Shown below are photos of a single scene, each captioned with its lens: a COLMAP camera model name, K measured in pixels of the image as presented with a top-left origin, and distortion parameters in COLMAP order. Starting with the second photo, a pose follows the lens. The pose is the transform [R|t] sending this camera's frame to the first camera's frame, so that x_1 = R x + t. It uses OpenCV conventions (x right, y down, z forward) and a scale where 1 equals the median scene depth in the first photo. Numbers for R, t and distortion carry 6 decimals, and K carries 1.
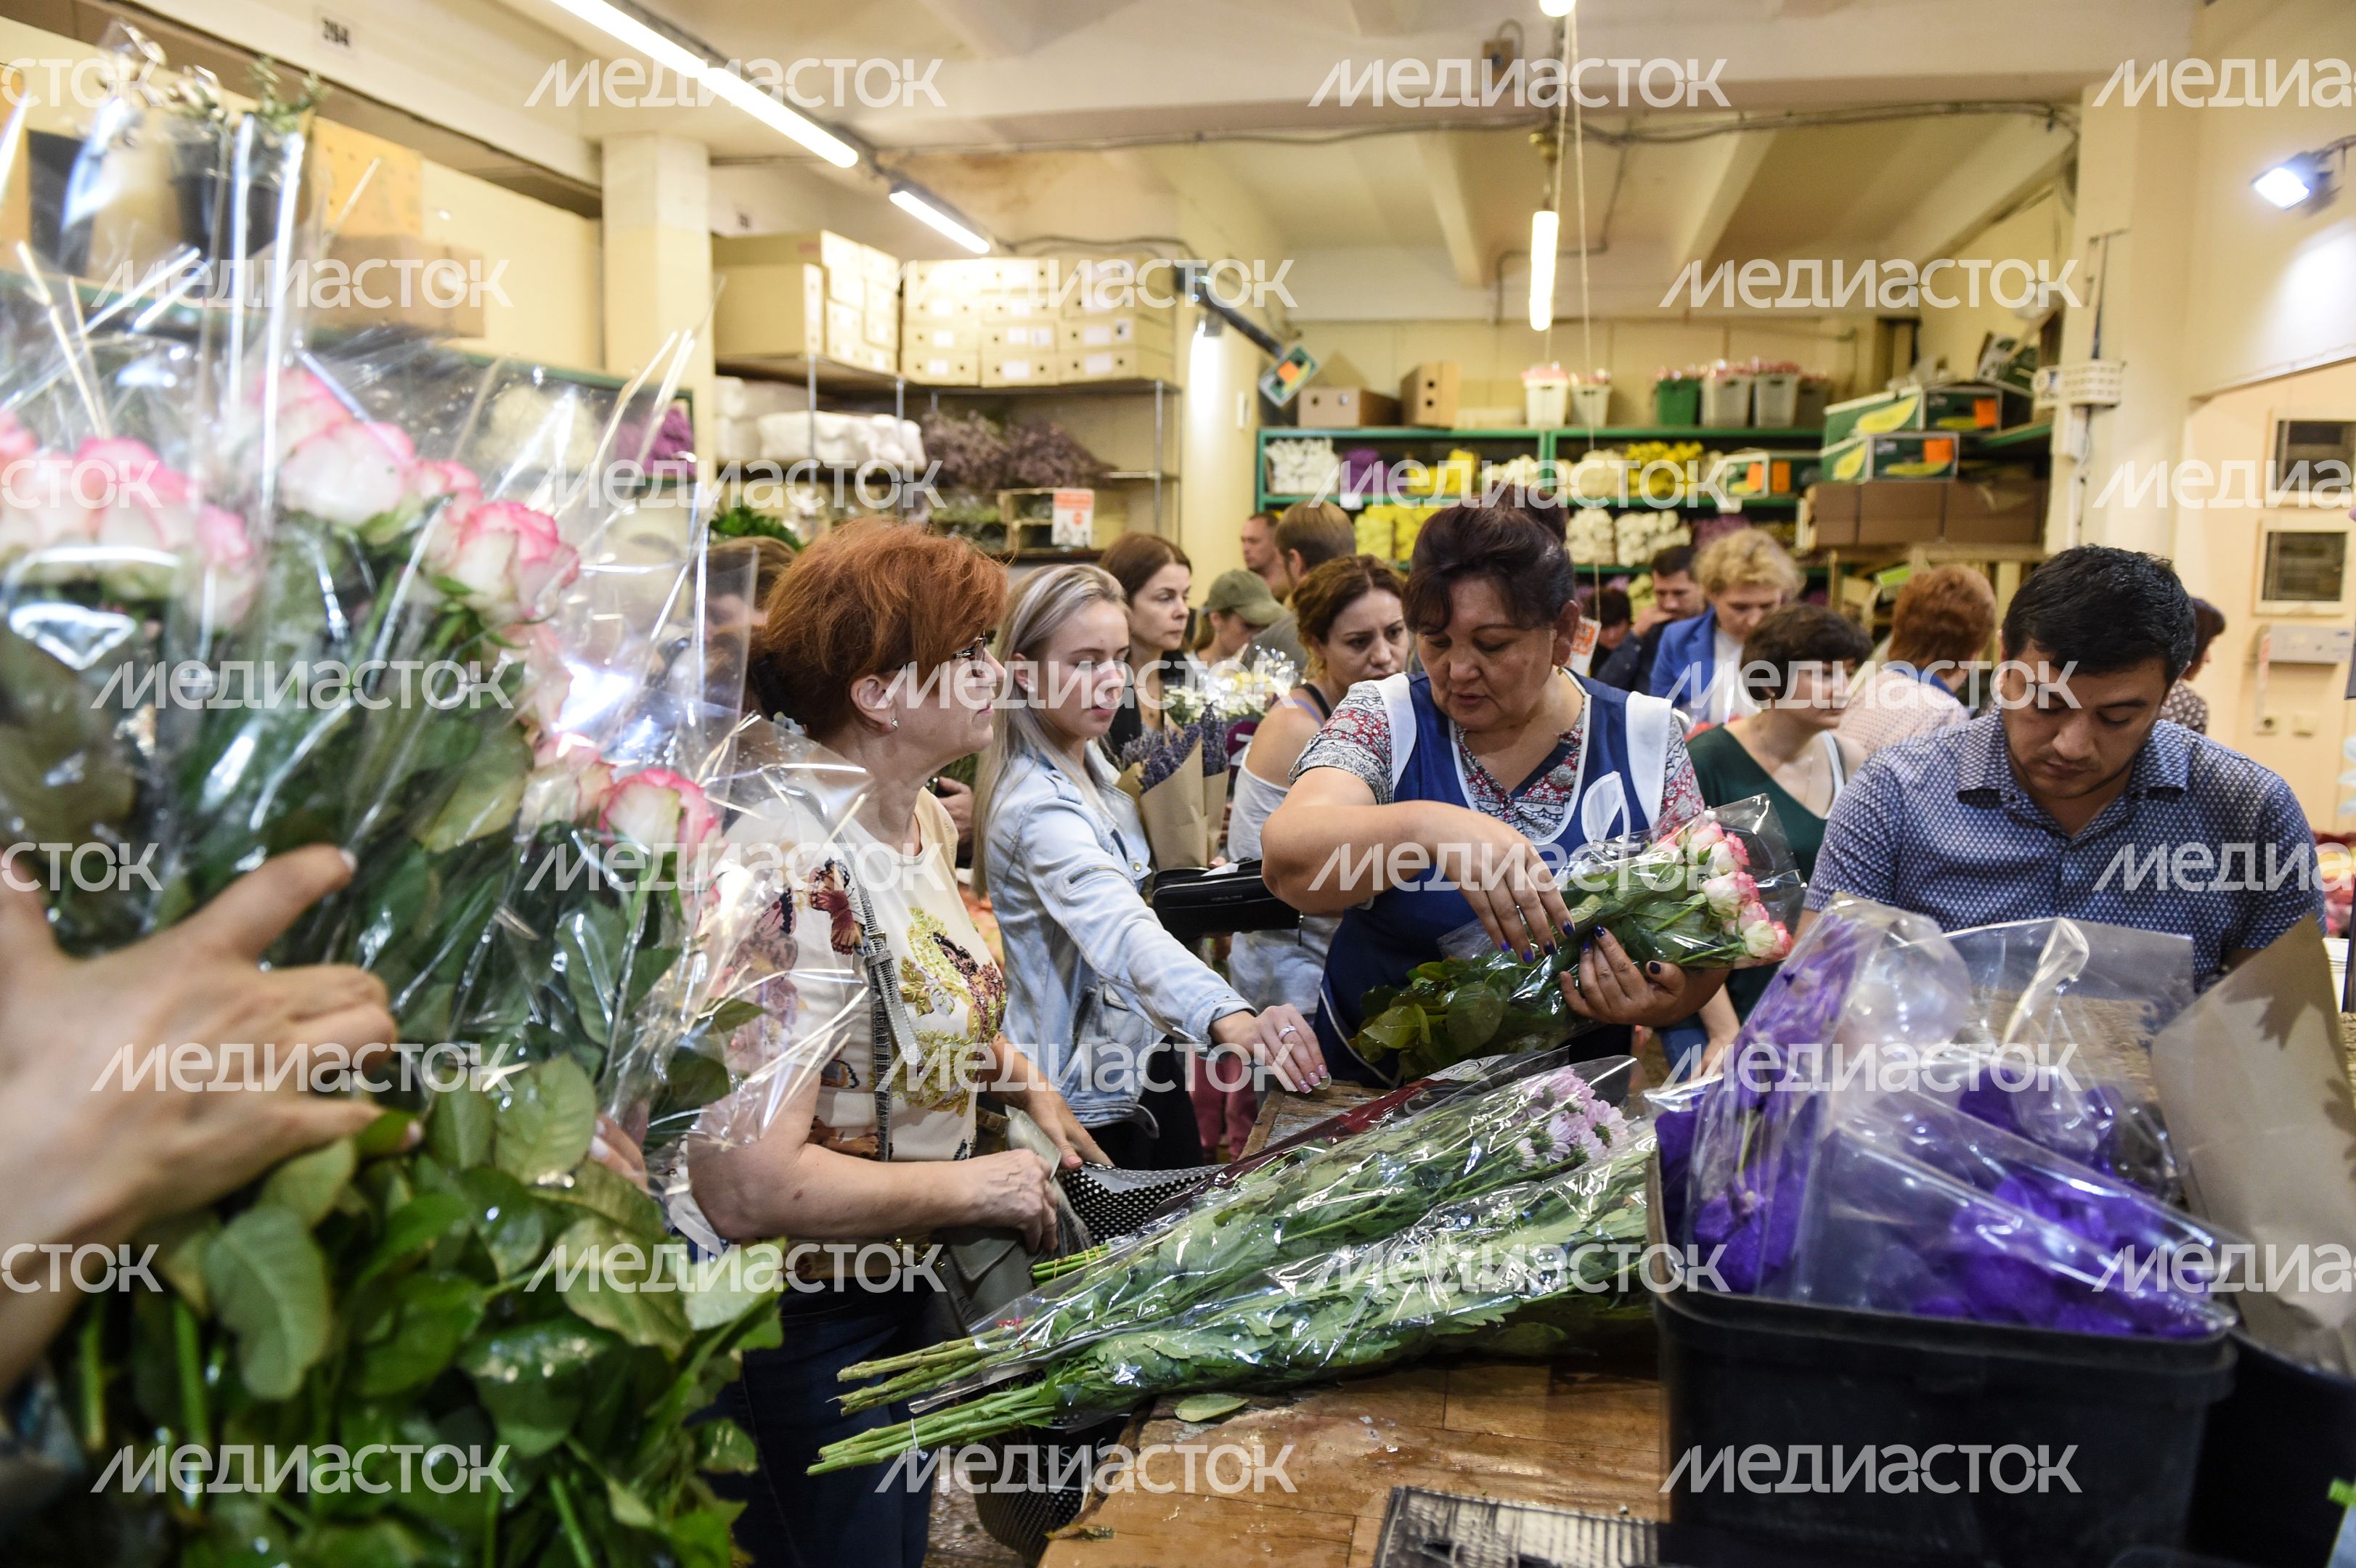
lens RADIAL K [[1644.9, 0, 1172.2], [0, 1644.9, 785.5], [0, 0, 1]] dist [-0.048966, -0.000151]
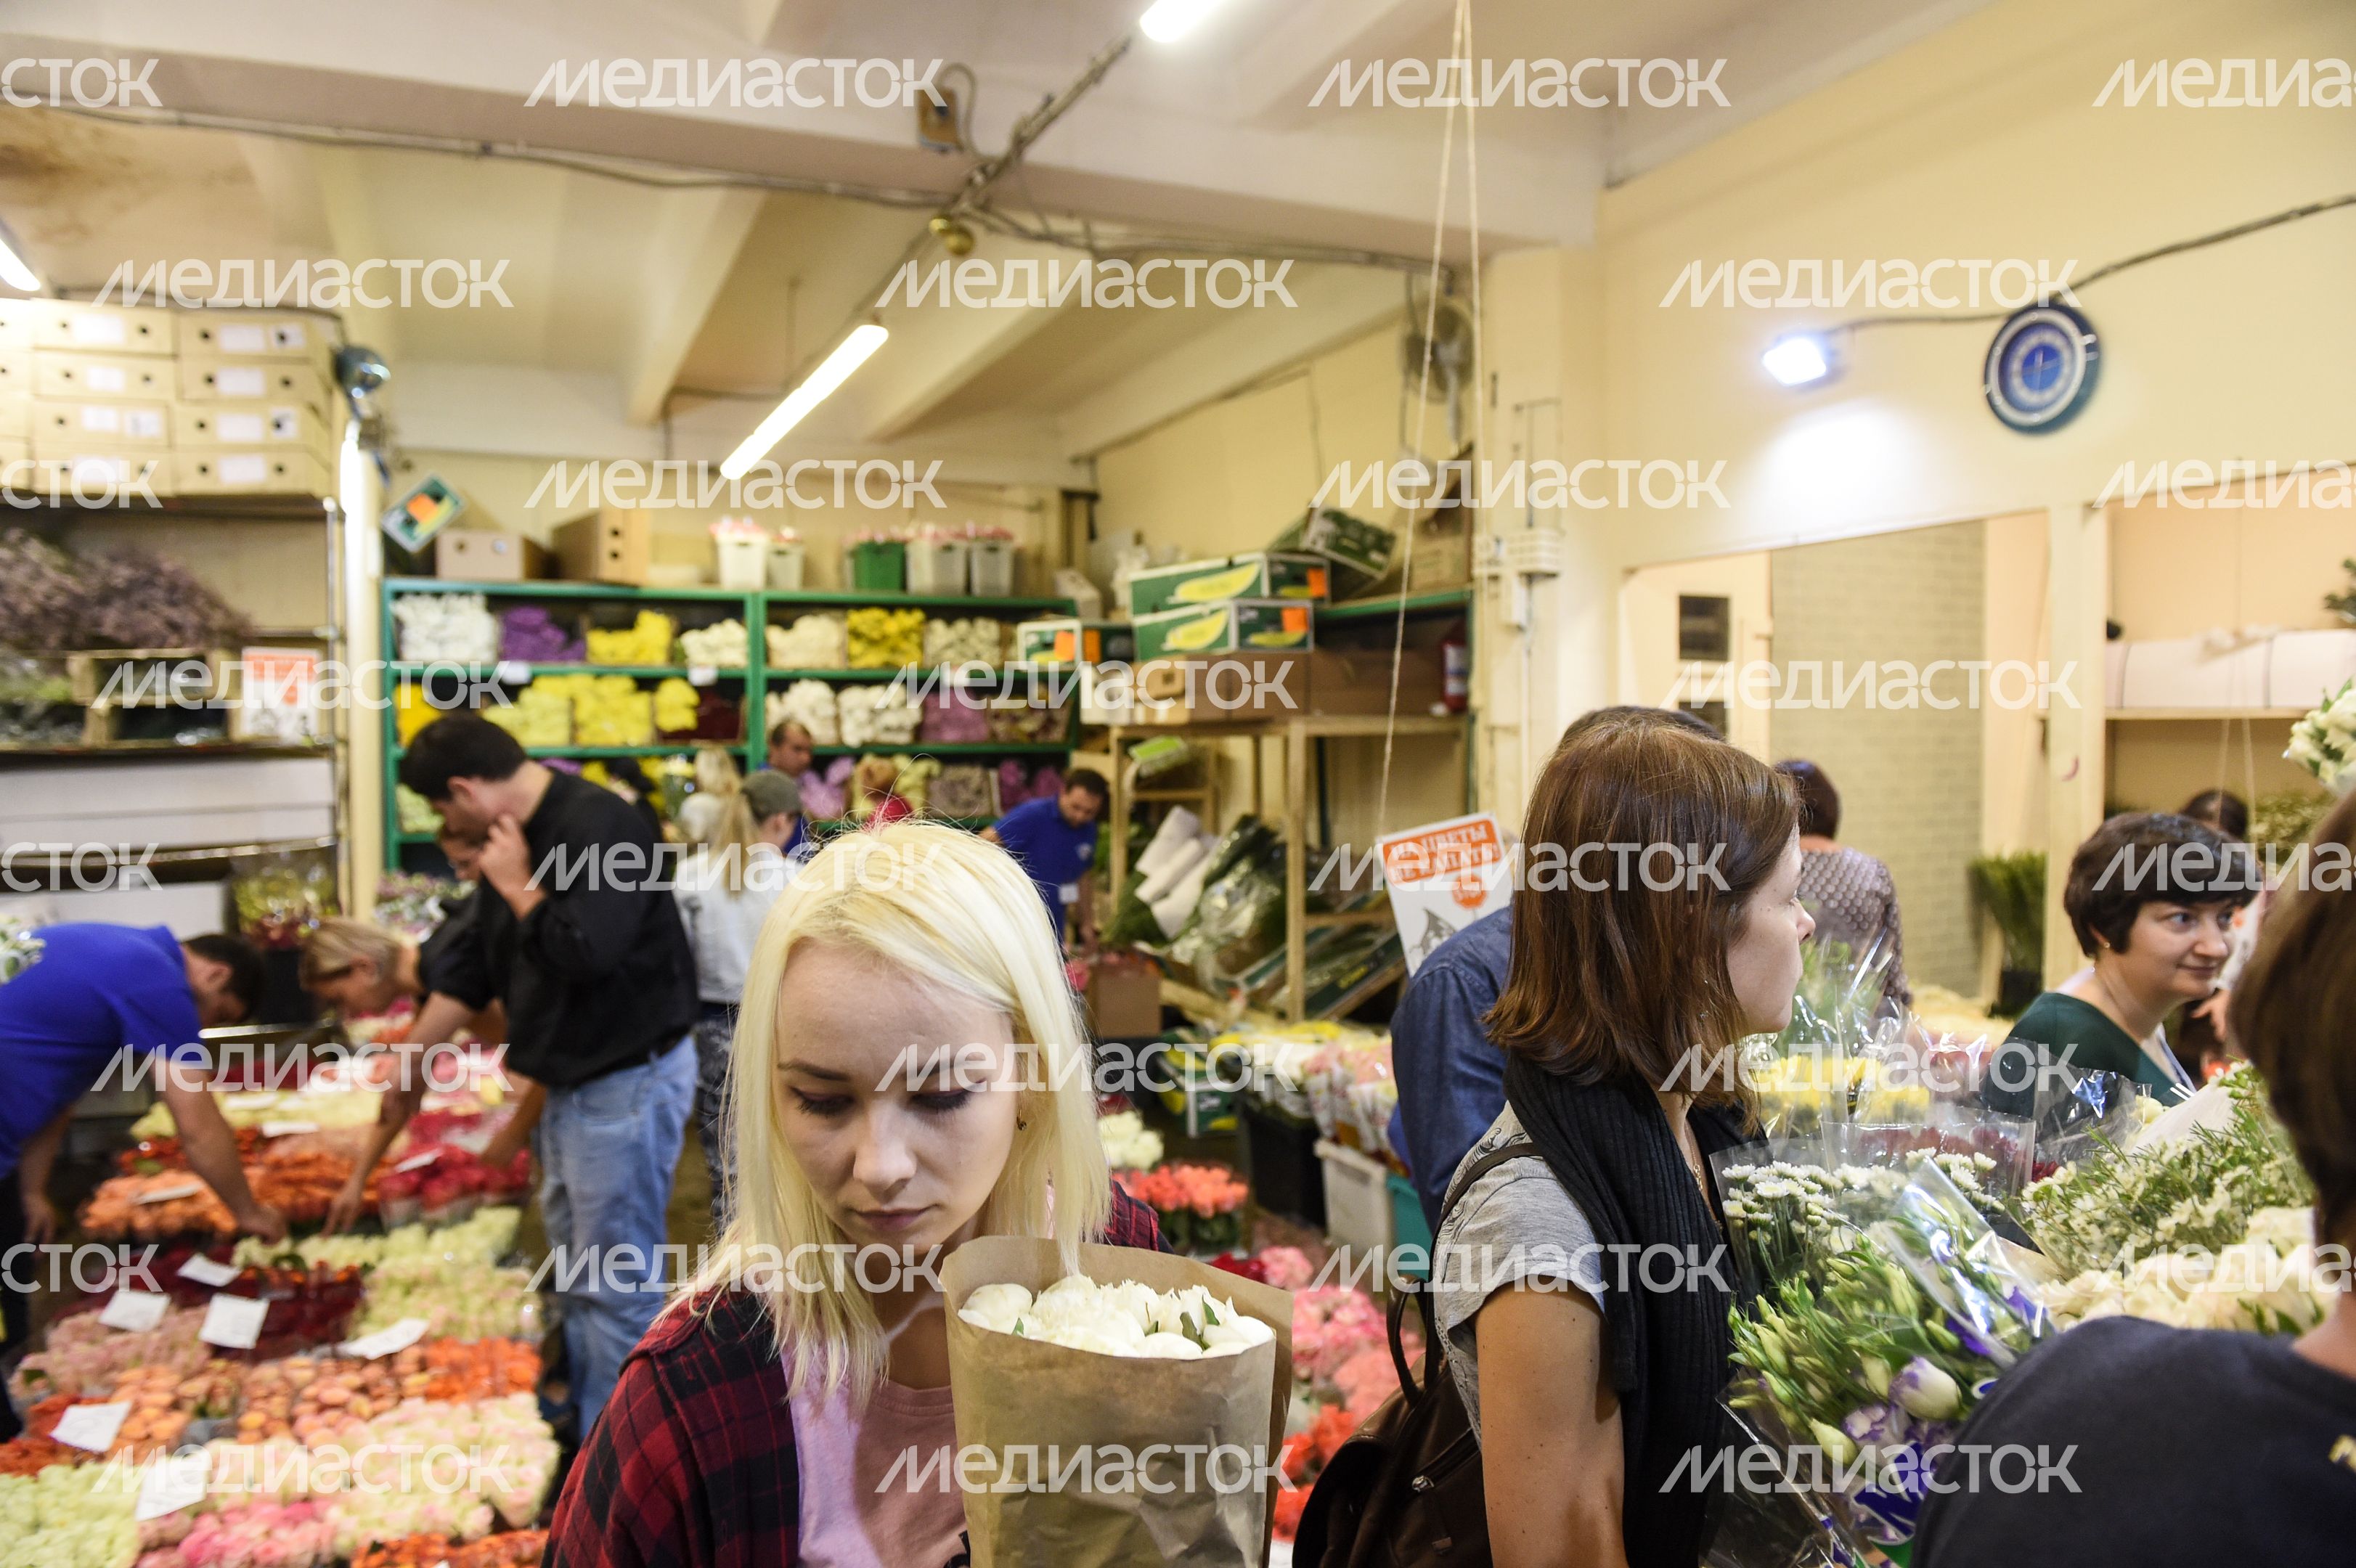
lens RADIAL K [[1610.8, 0, 1174.4], [0, 1610.8, 784.7], [0, 0, 1]] dist [-0.050803, -0.000774]
pose [[0.801146, -0.033144, 0.597550, -0.159656], [0.095581, 0.992735, -0.073084, -0.051395], [-0.590787, 0.115665, 0.798494, 0.319144]]
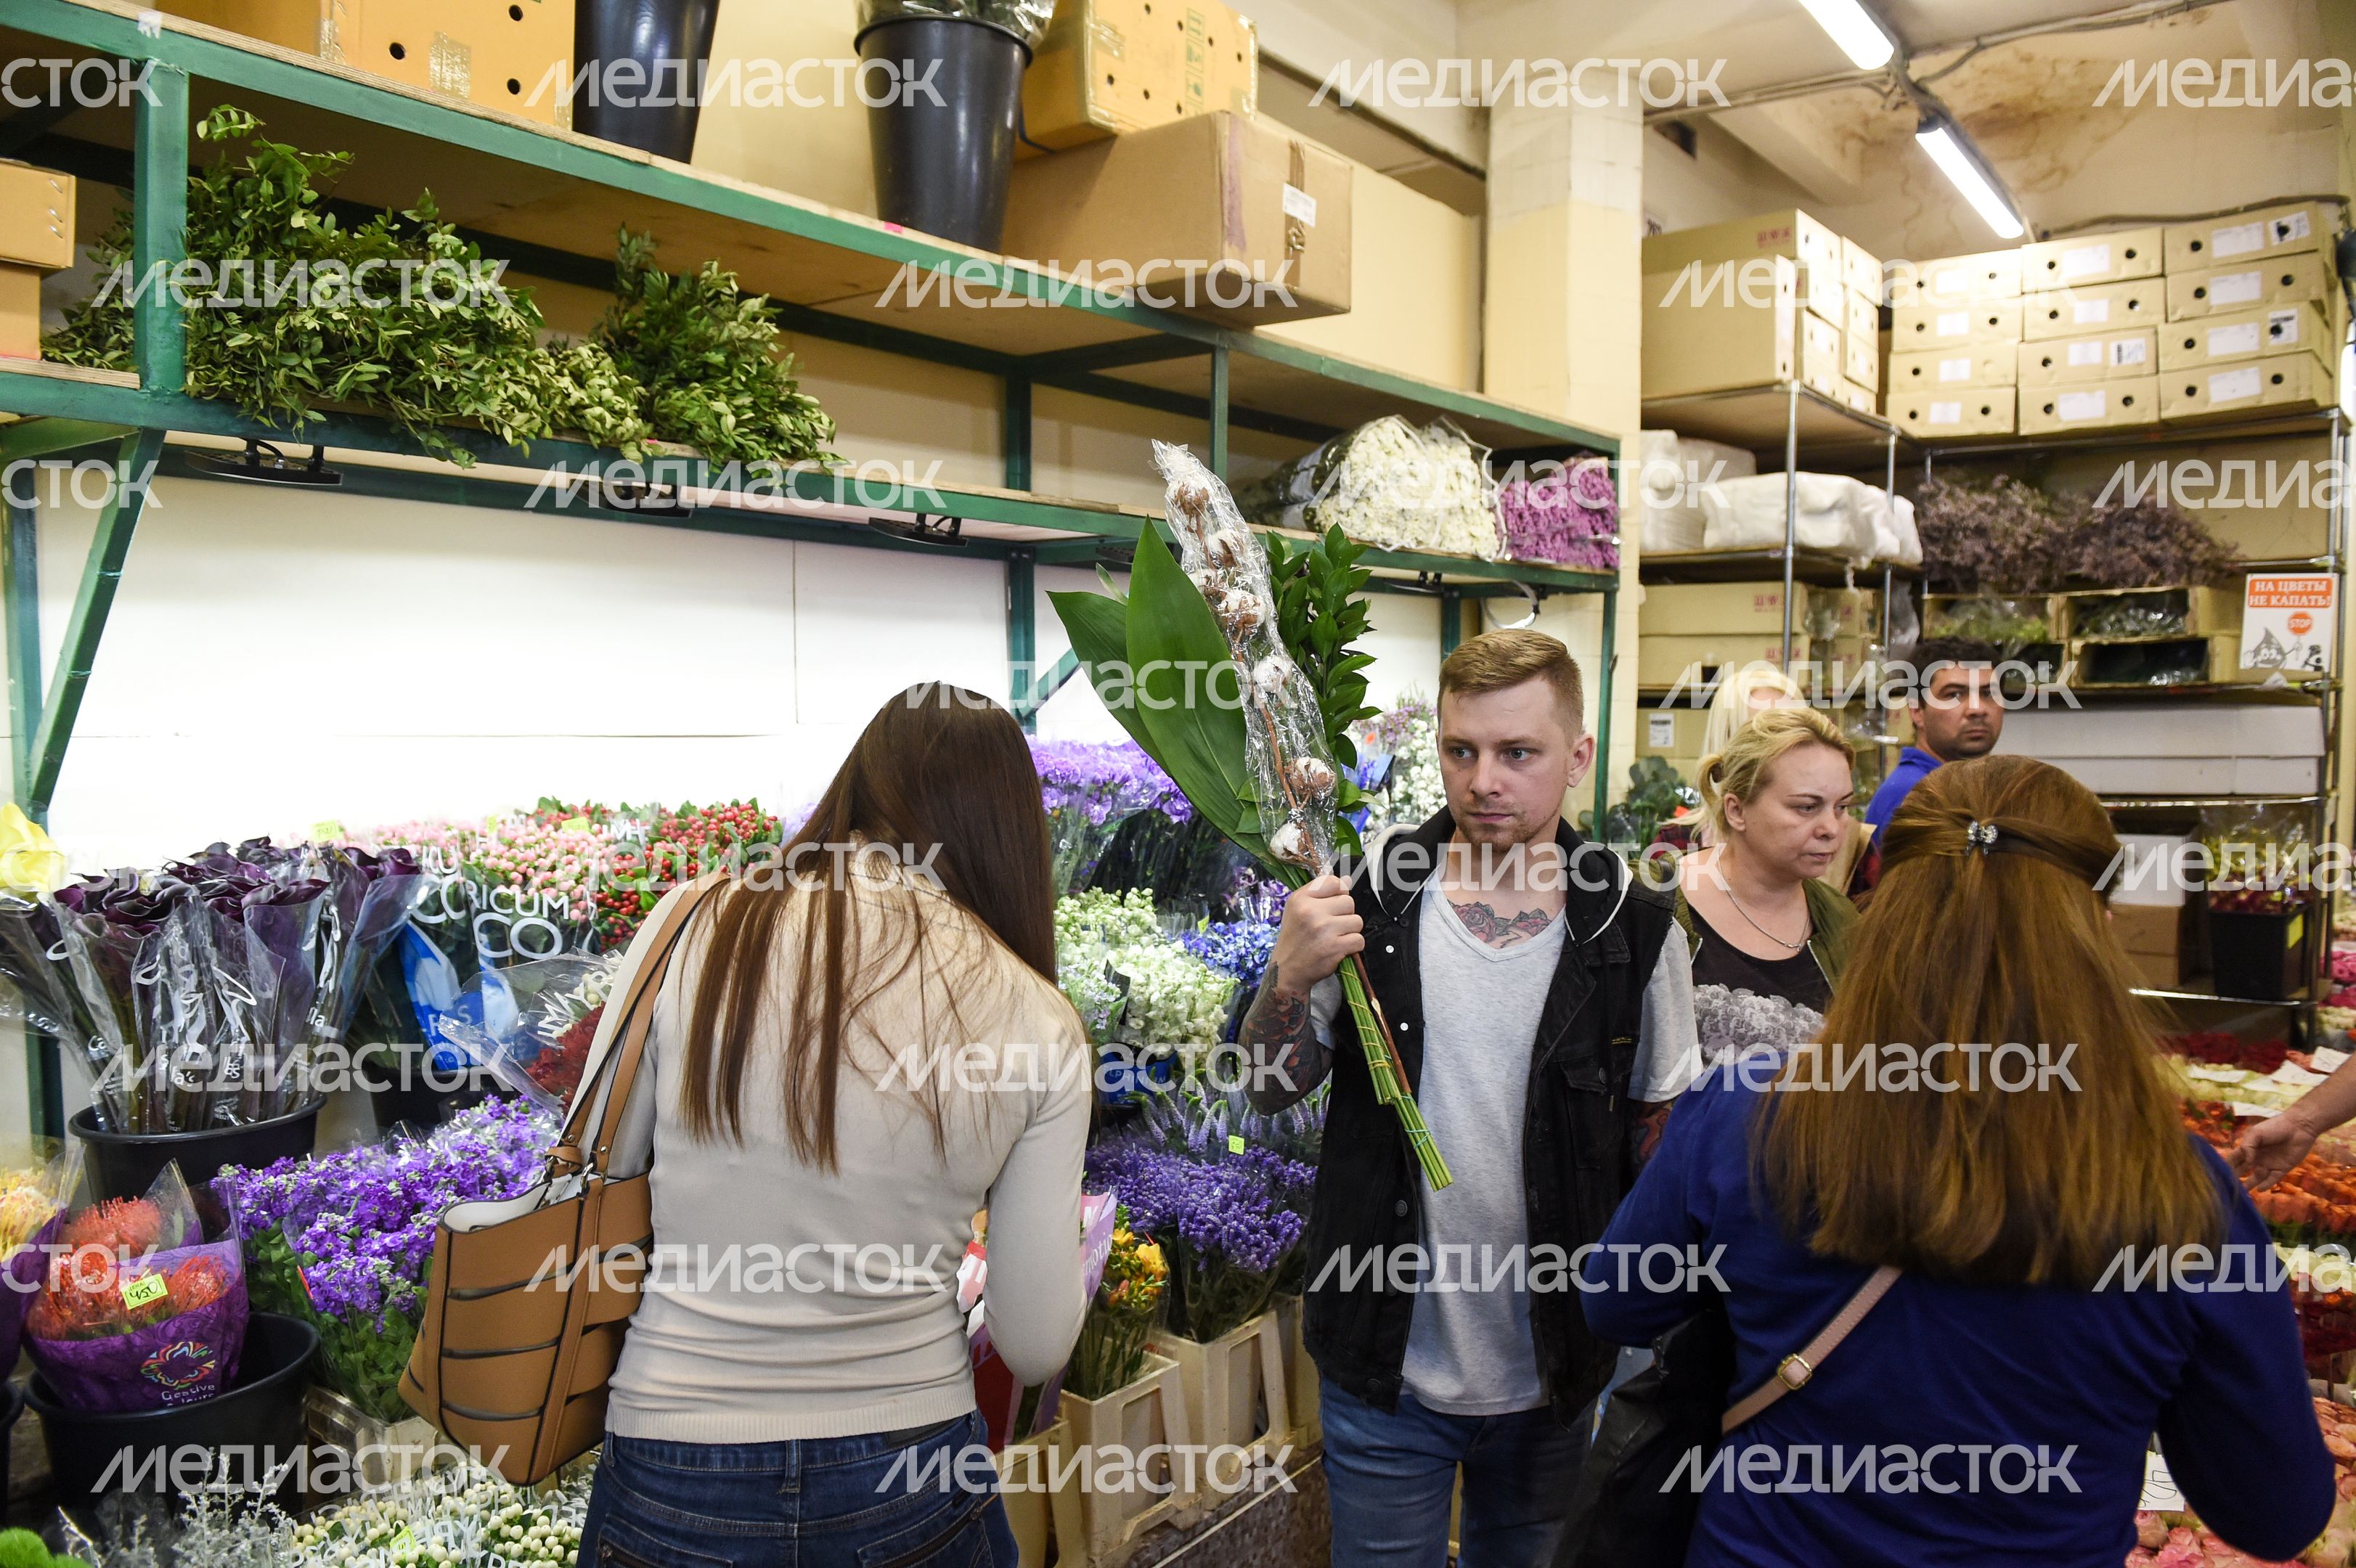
lens RADIAL K [[1610.8, 0, 1174.4], [0, 1610.8, 784.7], [0, 0, 1]] dist [-0.050803, -0.000774]
pose [[0.900824, 0.013872, -0.433962, -0.178668], [-0.051914, 0.995761, -0.075933, -0.049089], [0.431069, 0.090931, 0.897726, 0.372805]]
